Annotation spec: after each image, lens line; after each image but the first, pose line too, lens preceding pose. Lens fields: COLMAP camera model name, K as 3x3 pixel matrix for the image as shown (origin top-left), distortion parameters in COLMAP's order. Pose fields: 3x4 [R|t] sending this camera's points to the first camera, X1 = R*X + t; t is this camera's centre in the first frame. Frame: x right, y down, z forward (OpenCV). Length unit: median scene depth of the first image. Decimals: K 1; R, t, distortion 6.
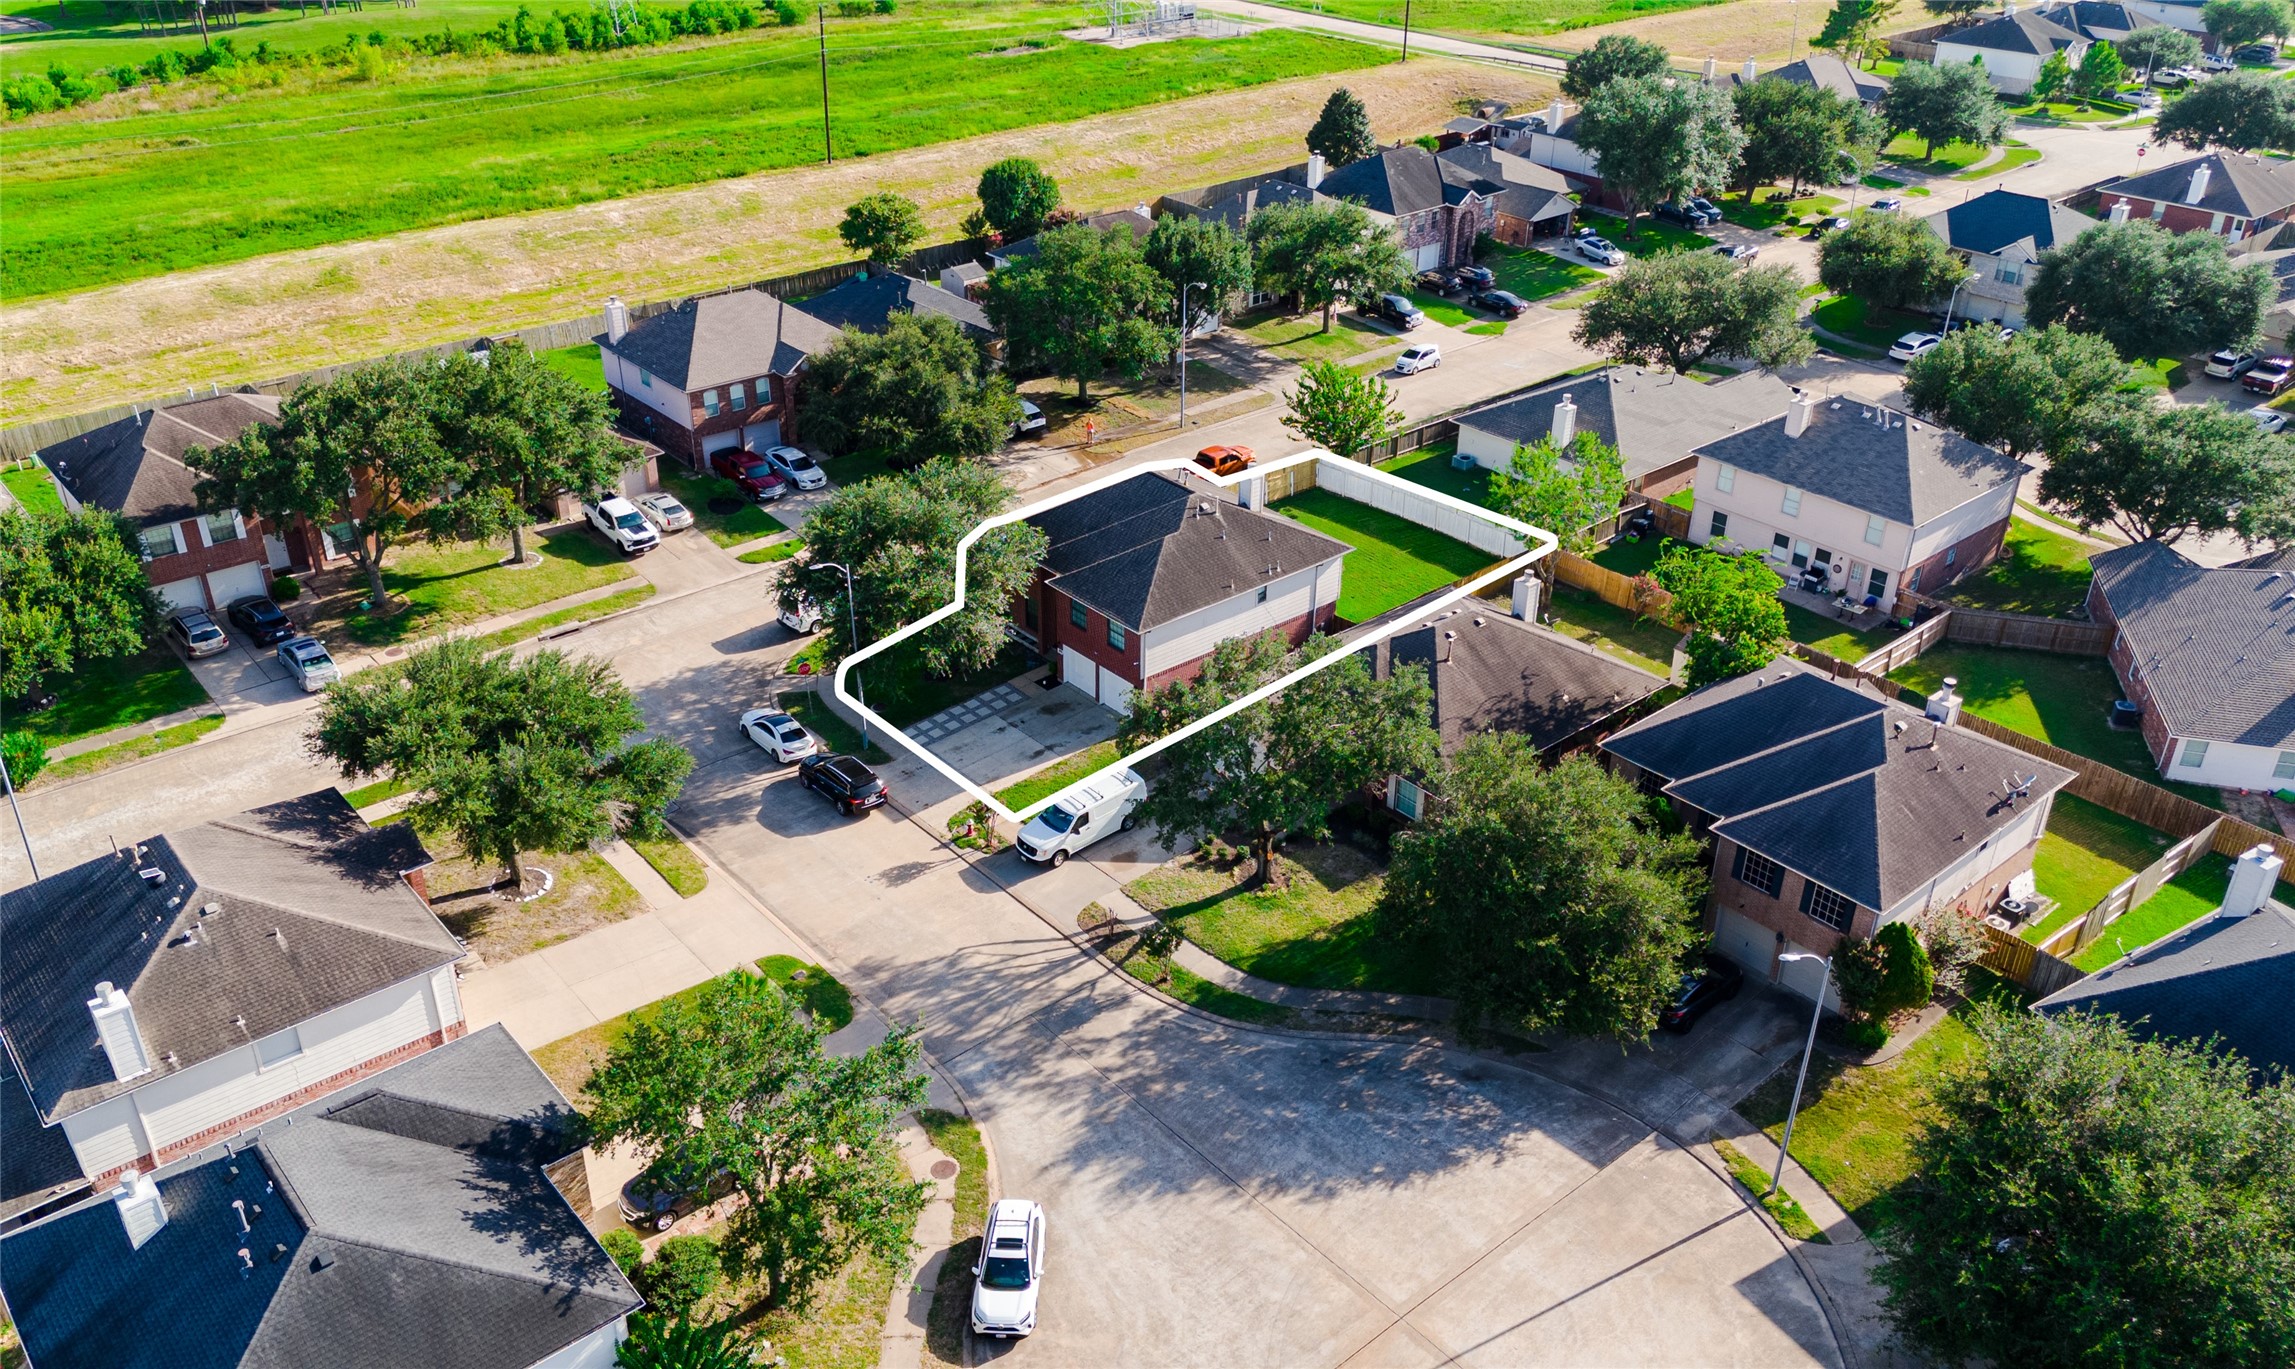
lens RADIAL K [[1746.1, 0, 1195.0], [0, 1746.1, 679.5], [0, 0, 1]] dist [0.030408, -0.001313]
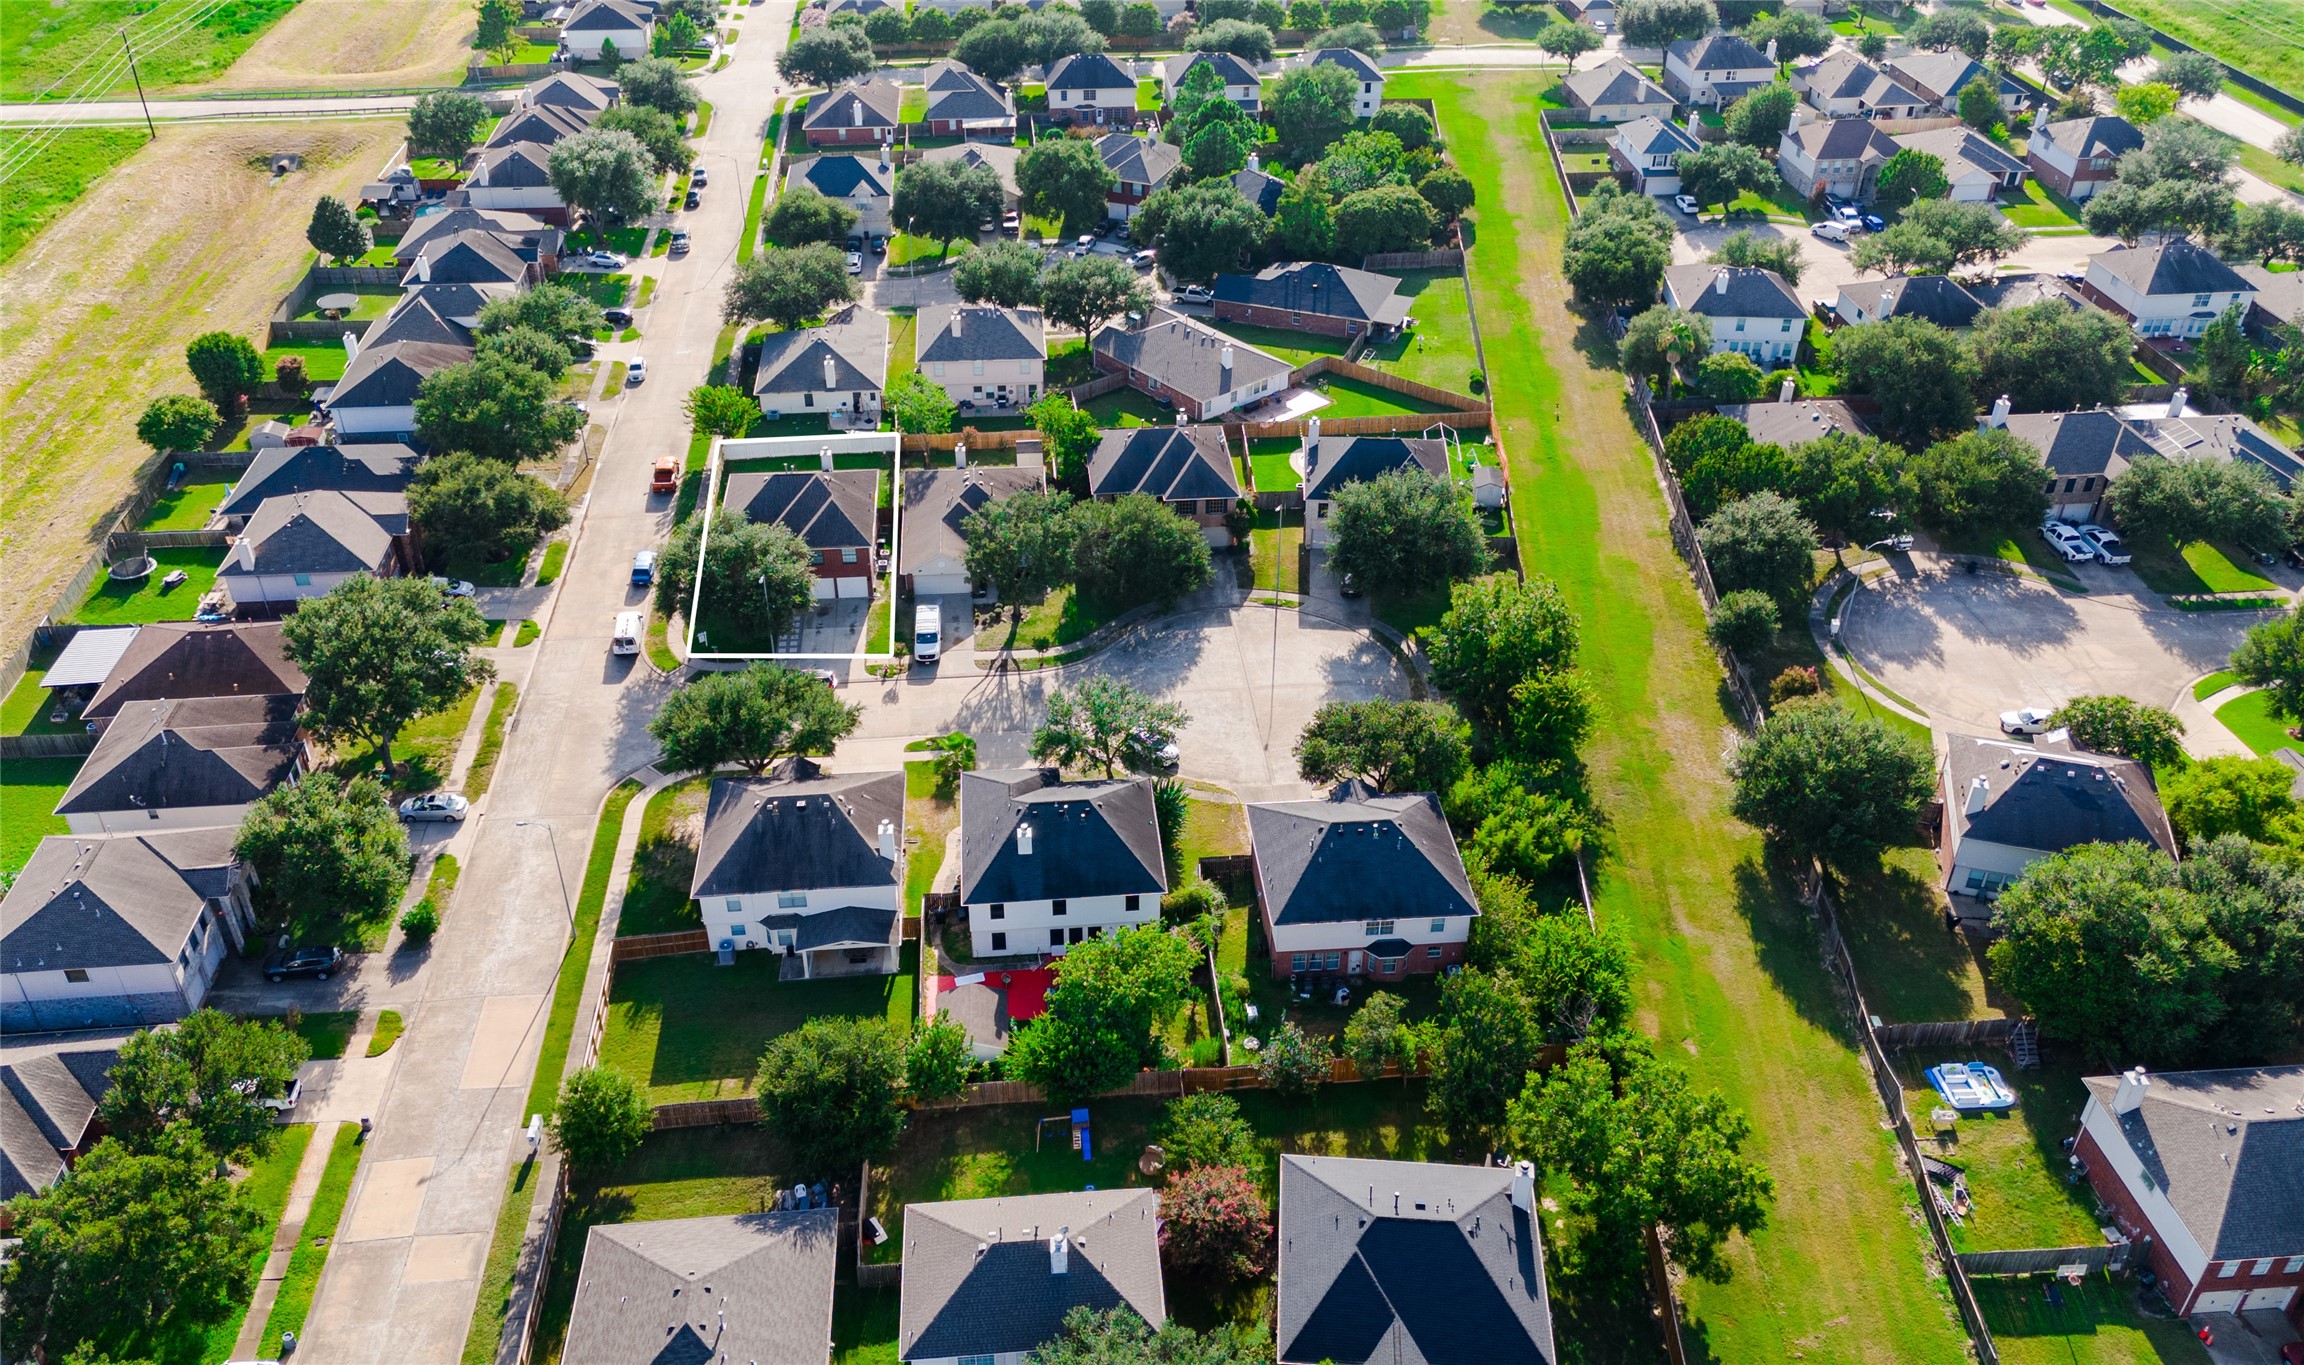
lens RADIAL K [[1707.7, 0, 1152.0], [0, 1707.7, 682.5], [0, 0, 1]] dist [-0.001664, -0.002914]
pose [[0.577897, -0.466336, 0.669750, -0.938259], [0.389921, 0.878706, 0.275384, -0.231978], [-0.716935, 0.102006, 0.689637, -0.385742]]
